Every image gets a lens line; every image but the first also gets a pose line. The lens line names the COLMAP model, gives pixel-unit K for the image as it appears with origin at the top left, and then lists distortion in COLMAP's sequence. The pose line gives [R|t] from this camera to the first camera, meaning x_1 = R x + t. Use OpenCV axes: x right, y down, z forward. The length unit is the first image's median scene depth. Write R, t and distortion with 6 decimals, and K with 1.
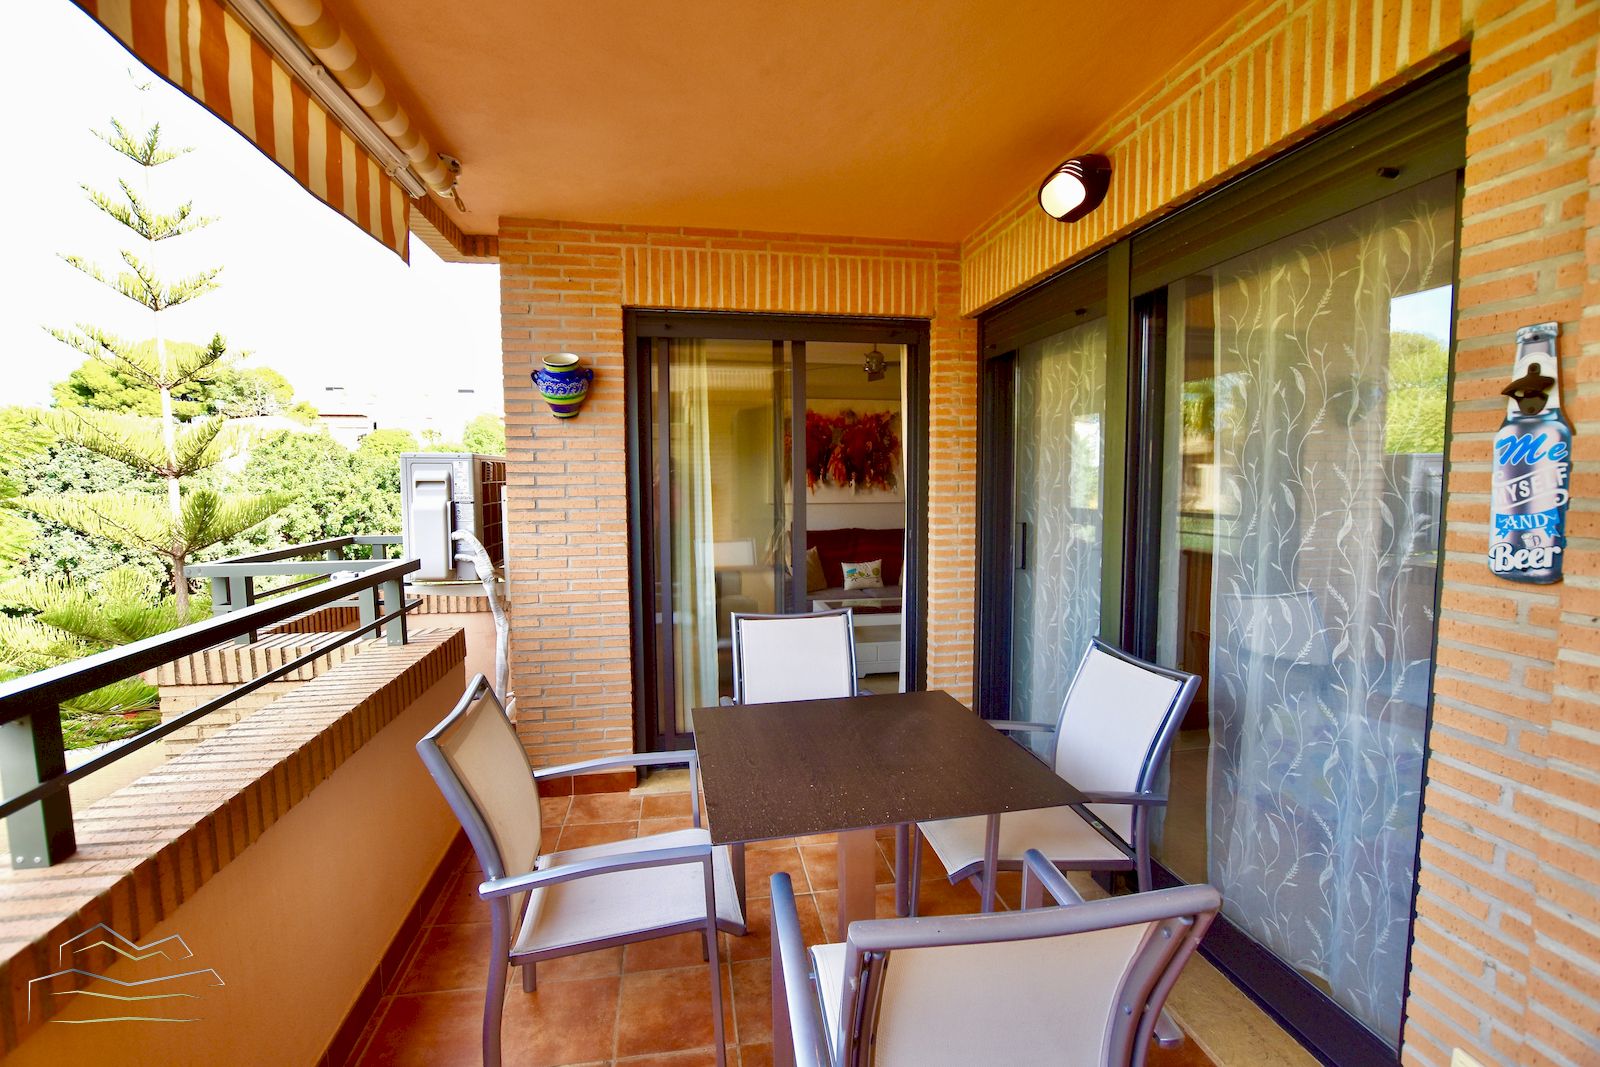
lens RADIAL K [[706.8, 0, 800.3], [0, 706.8, 535.4], [0, 0, 1]] dist [-0.040451, 0.008662]
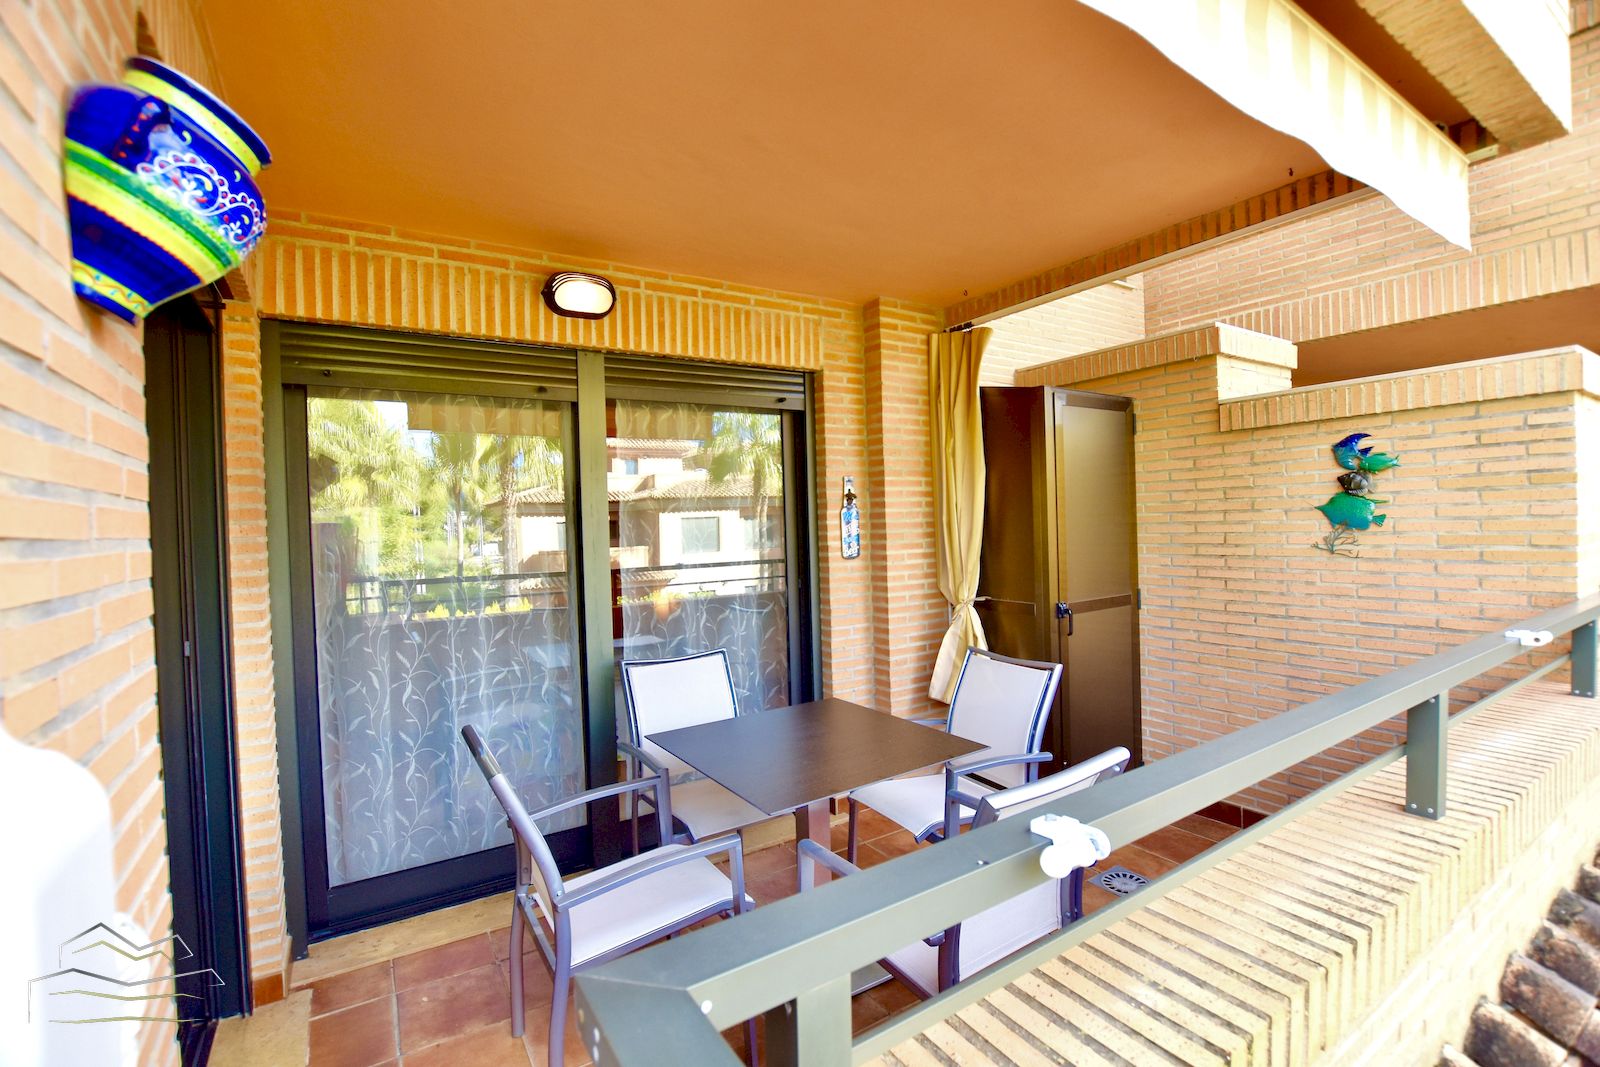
lens RADIAL K [[706.8, 0, 800.3], [0, 706.8, 535.4], [0, 0, 1]] dist [-0.040451, 0.008662]
pose [[-0.390872, 0.003589, 0.920438, -1.339737], [0.108128, 0.993247, 0.042045, -0.147009], [-0.914072, 0.115959, -0.388621, 1.820566]]
